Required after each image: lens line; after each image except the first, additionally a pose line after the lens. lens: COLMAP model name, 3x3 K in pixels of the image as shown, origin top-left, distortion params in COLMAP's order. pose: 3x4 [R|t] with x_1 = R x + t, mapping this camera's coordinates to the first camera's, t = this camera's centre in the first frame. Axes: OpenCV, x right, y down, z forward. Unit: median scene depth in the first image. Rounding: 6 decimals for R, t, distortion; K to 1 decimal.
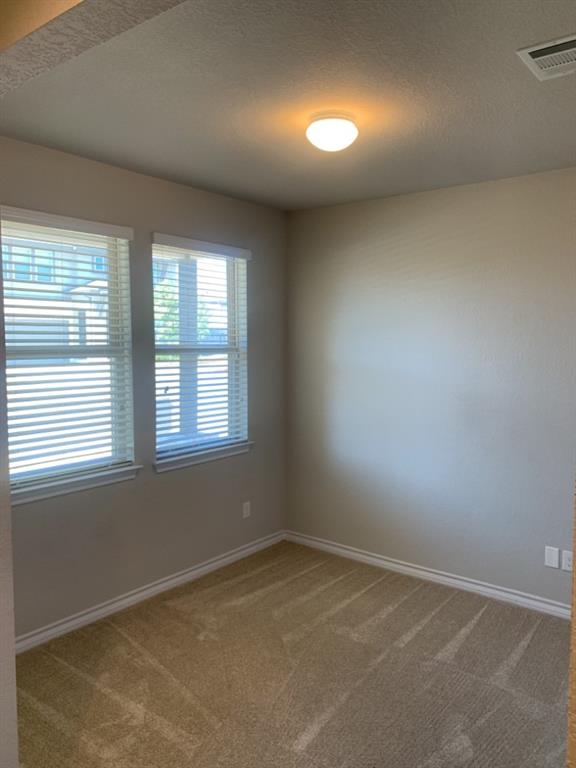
lens RADIAL K [[602.4, 0, 293.6], [0, 602.4, 388.8], [0, 0, 1]] dist [0.045971, -0.004170]
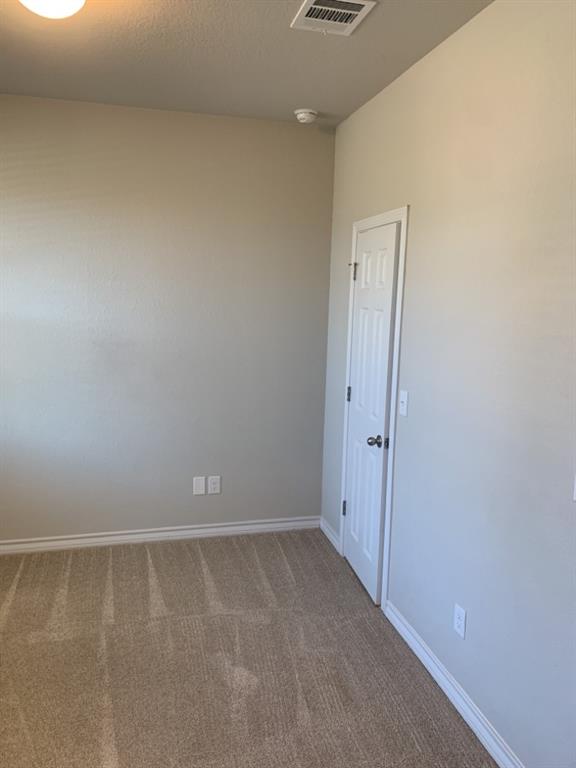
lens RADIAL K [[602.4, 0, 293.8], [0, 602.4, 380.1], [0, 0, 1]] dist [0.045971, -0.004170]
pose [[0.614290, -0.107986, 0.781656, -0.311699], [0.047316, 0.993850, 0.100115, -0.009018], [-0.787660, -0.024515, 0.615622, 0.234851]]
